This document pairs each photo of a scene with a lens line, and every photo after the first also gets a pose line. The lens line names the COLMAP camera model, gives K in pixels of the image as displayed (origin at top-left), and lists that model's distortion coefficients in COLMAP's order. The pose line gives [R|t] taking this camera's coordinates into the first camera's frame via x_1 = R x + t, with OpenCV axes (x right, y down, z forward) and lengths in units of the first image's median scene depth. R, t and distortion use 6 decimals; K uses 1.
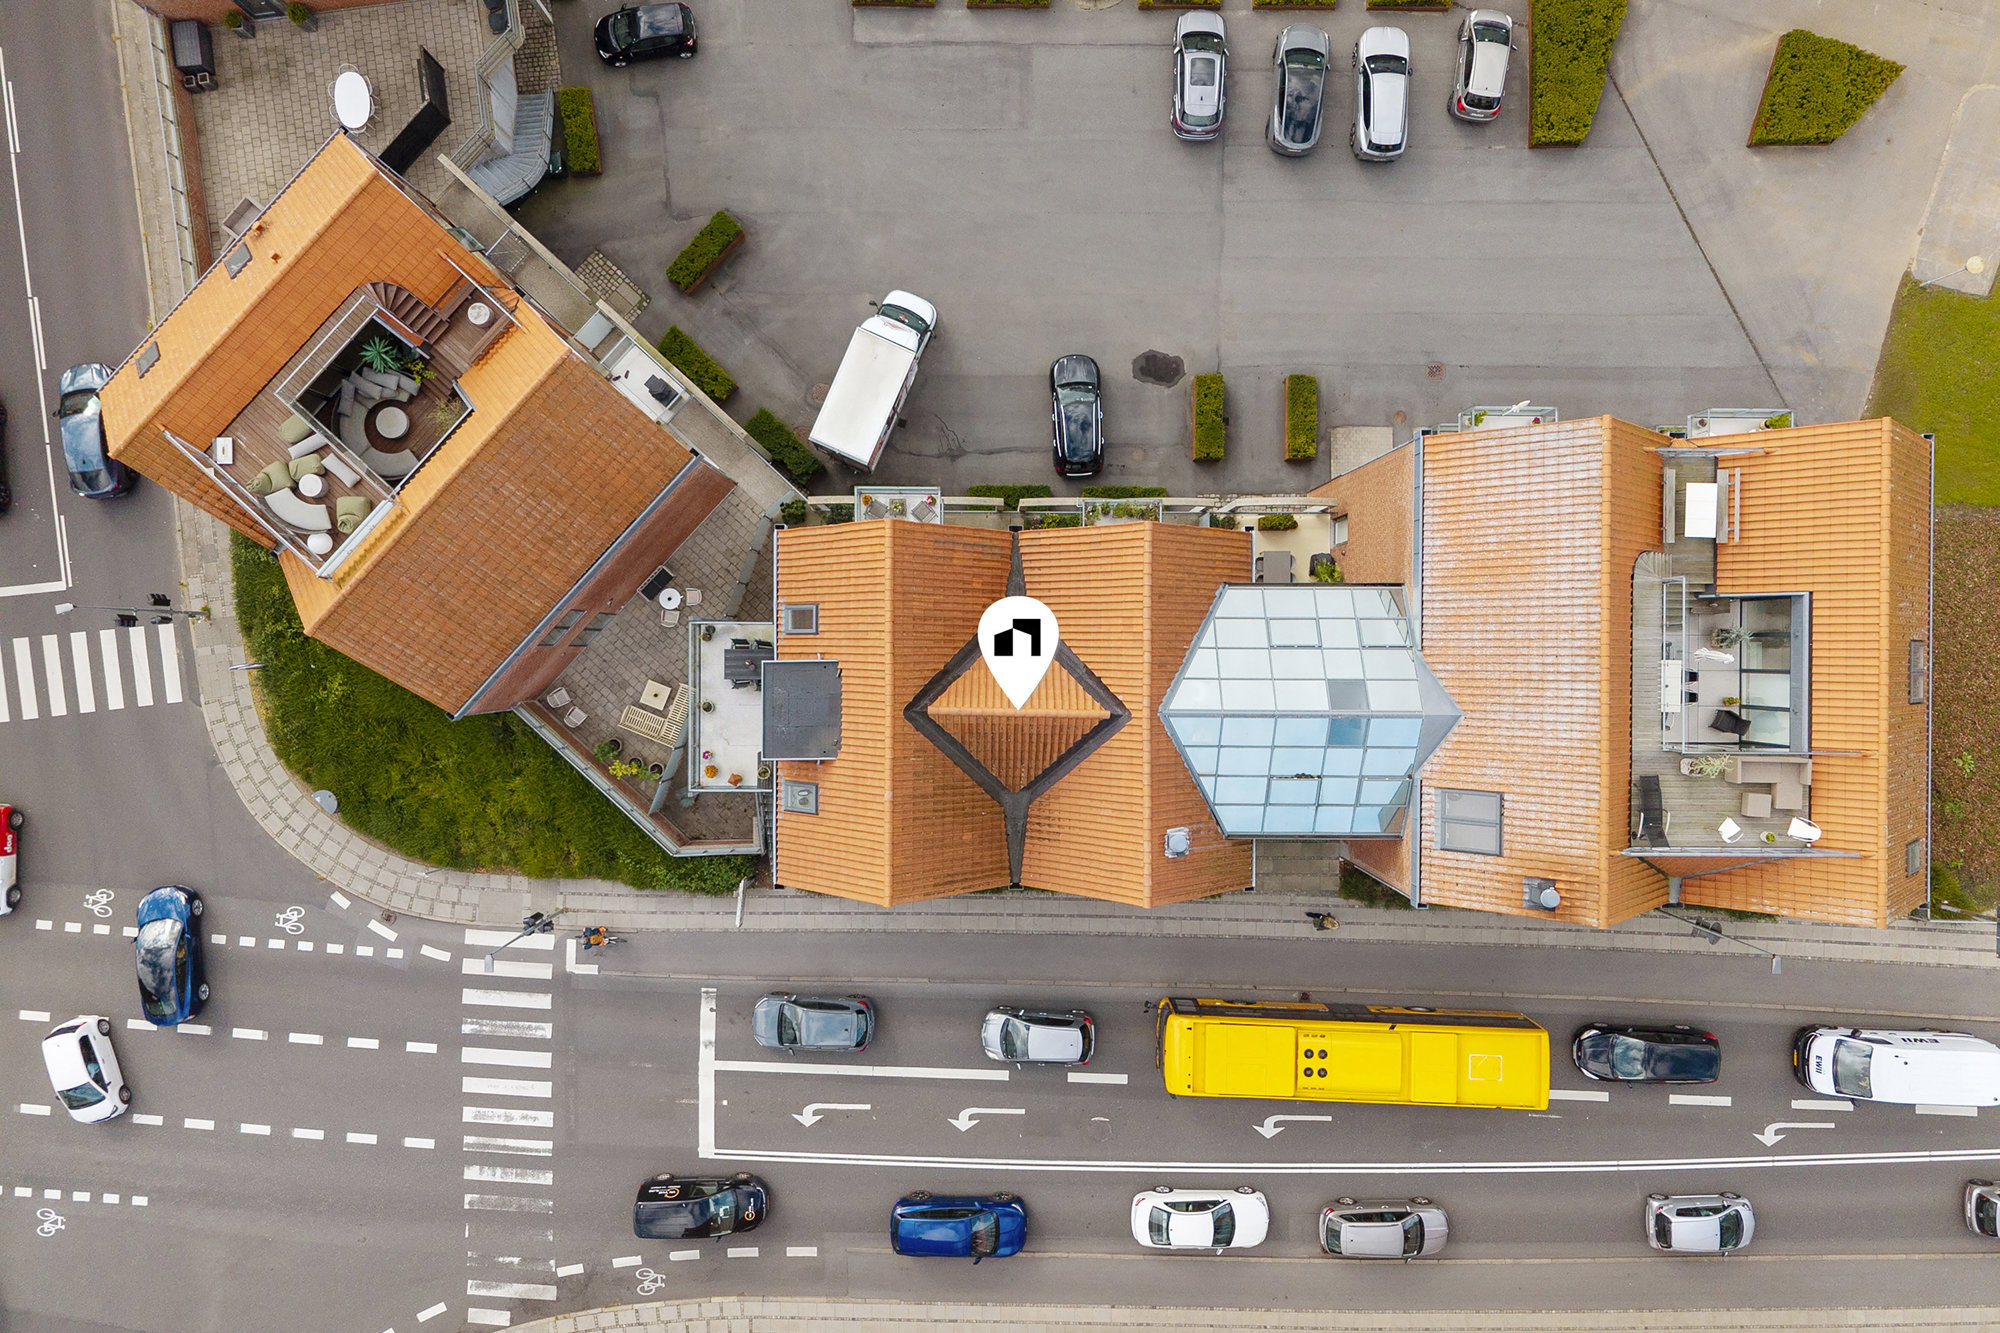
lens RADIAL K [[1370.5, 0, 997.0], [0, 1370.5, 661.9], [0, 0, 1]] dist [0.001678, 0.001505]
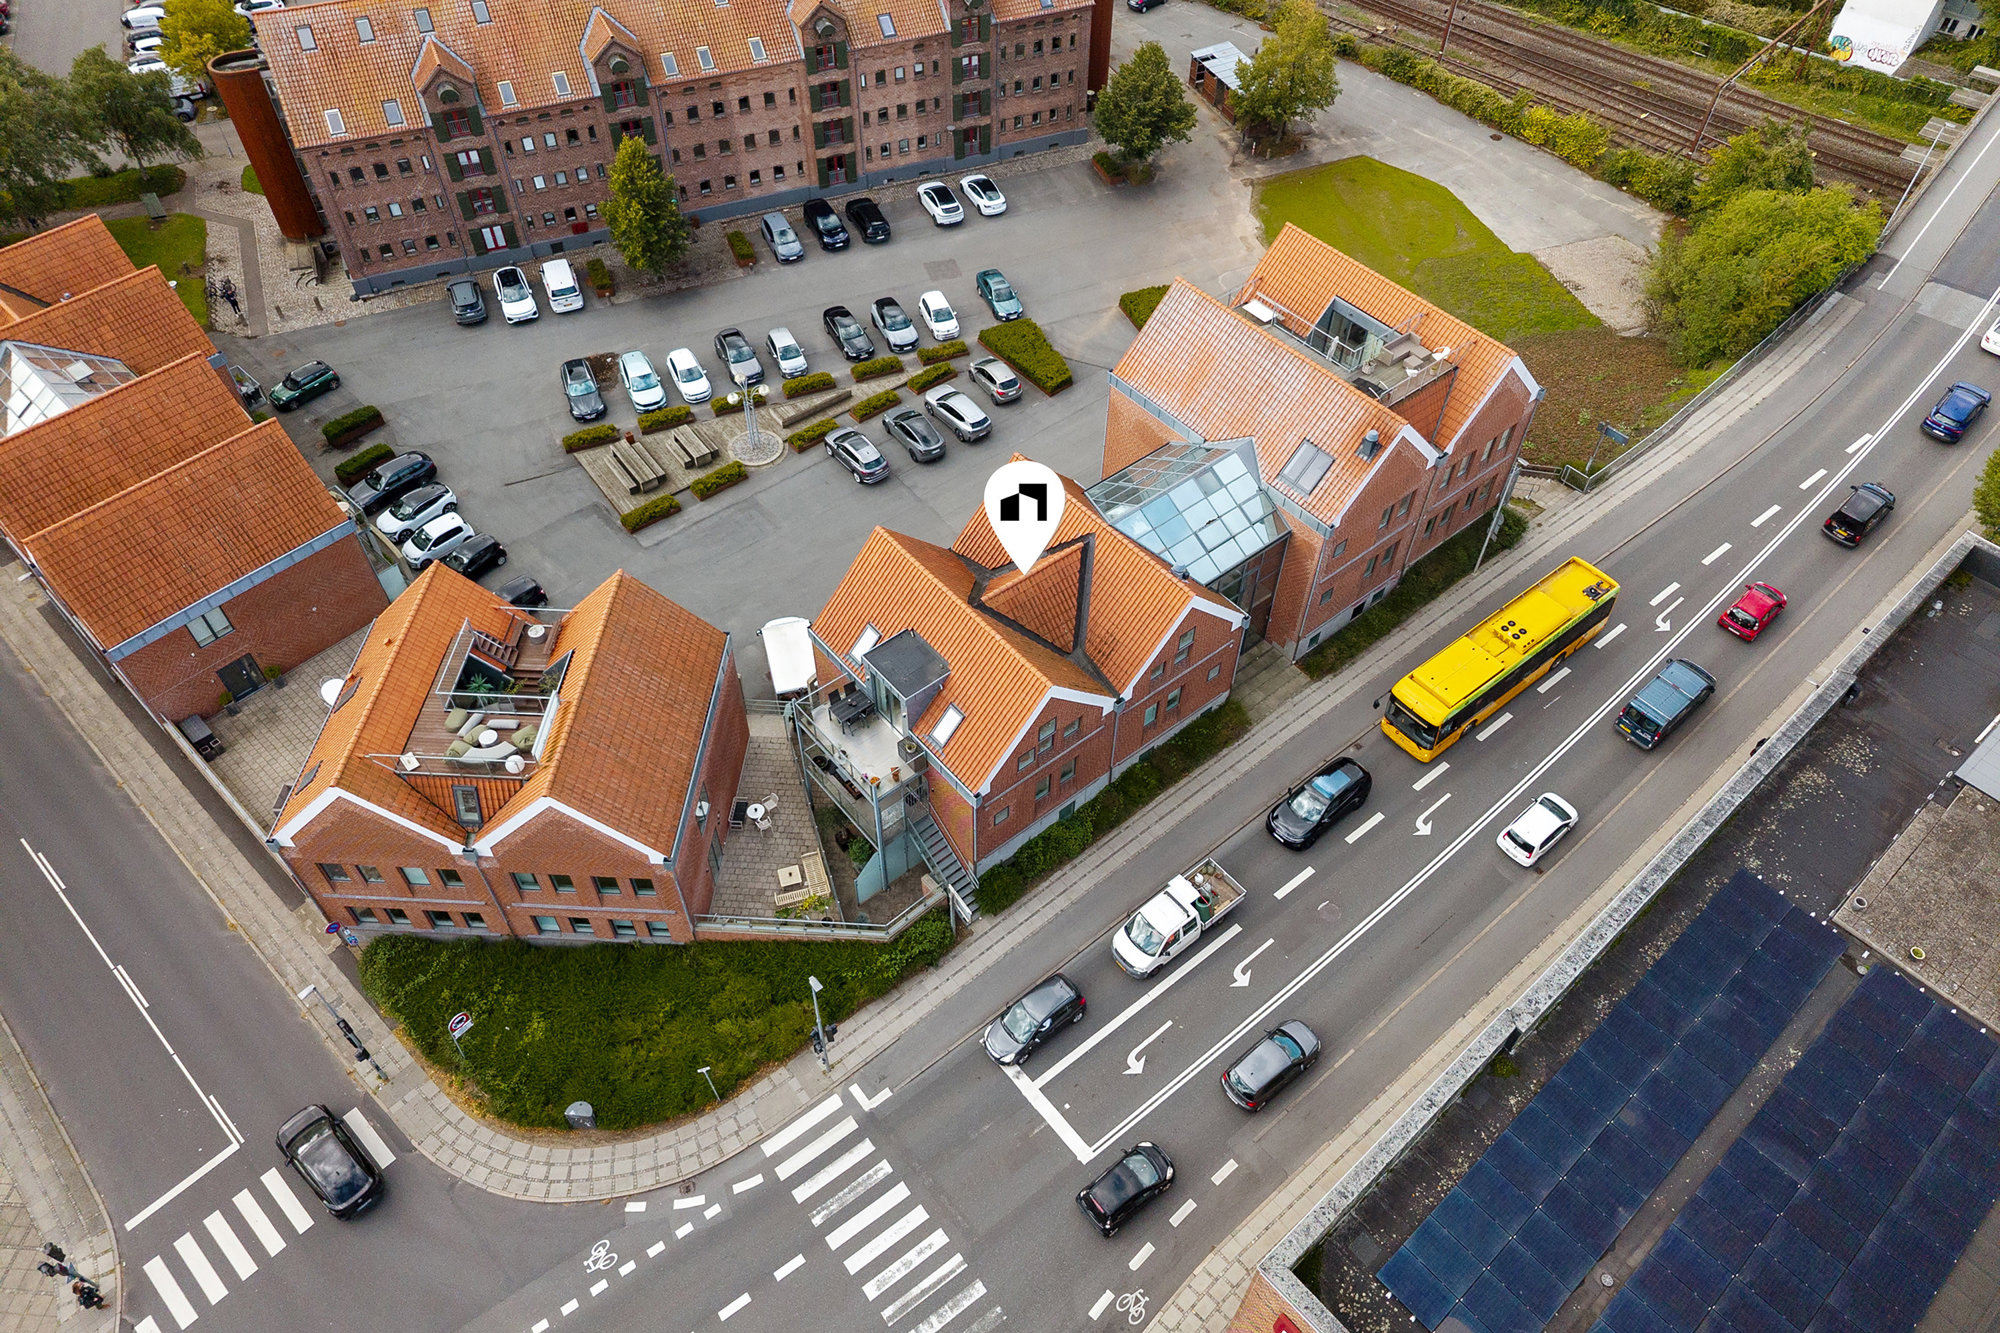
lens RADIAL K [[1370.5, 0, 999.5], [0, 1370.5, 648.2], [0, 0, 1]] dist [0.001678, 0.001505]
pose [[0.770852, -0.476644, 0.422609, -0.505011], [0.637009, 0.573939, -0.514601, 0.617283], [0.002730, 0.665886, 0.746048, 0.005791]]
